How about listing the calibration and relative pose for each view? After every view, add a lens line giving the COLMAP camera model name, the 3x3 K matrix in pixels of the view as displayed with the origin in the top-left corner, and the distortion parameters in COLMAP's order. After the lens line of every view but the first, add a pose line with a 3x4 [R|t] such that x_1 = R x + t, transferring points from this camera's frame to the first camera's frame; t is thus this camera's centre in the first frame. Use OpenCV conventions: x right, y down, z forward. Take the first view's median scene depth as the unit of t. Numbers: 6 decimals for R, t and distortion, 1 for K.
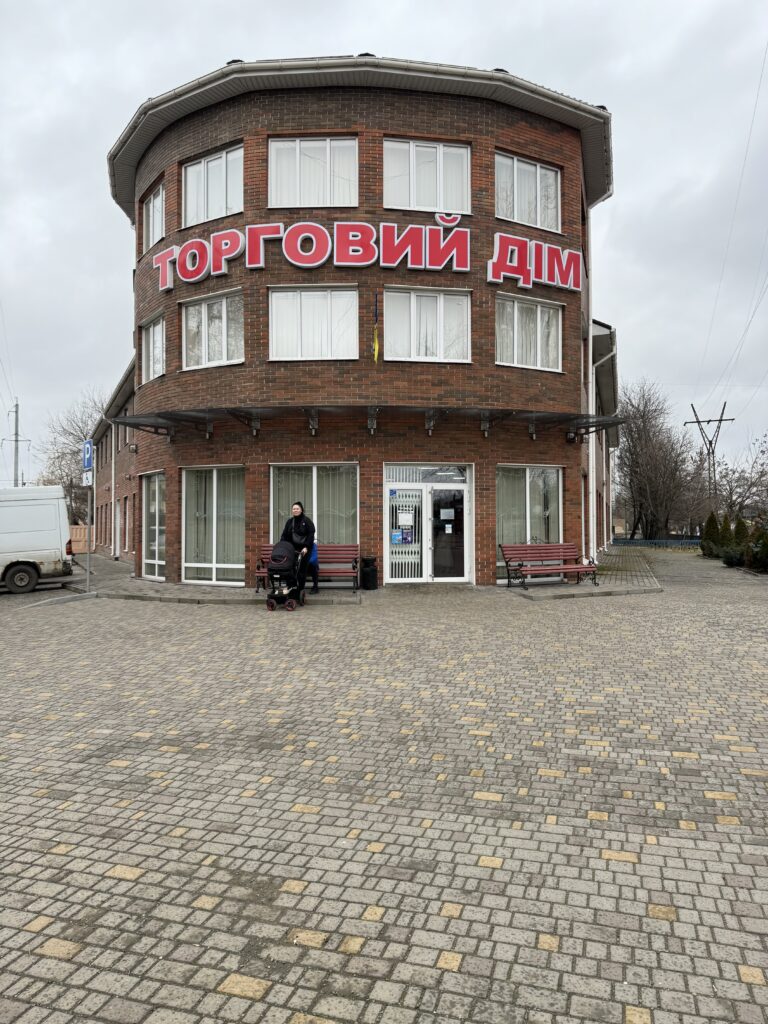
lens RADIAL K [[721.8, 0, 383.5], [0, 721.8, 513.3], [0, 0, 1]] dist [0.022369, 0.000918]
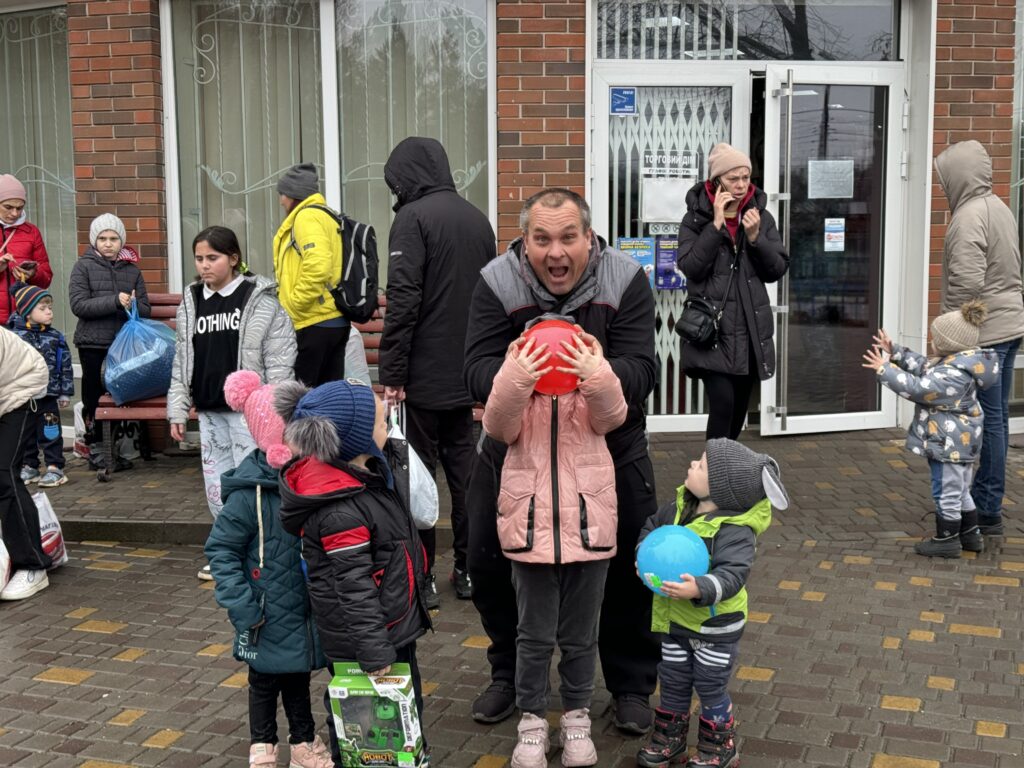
lens RADIAL K [[1432.0, 0, 510.0], [0, 1432.0, 386.2], [0, 0, 1]] dist [0.038696, 0.000000]
pose [[0.998981, 0.001437, -0.045101, -0.004518], [0.004399, 0.991631, 0.129029, 0.008039], [0.044909, -0.129096, 0.990615, 0.466002]]
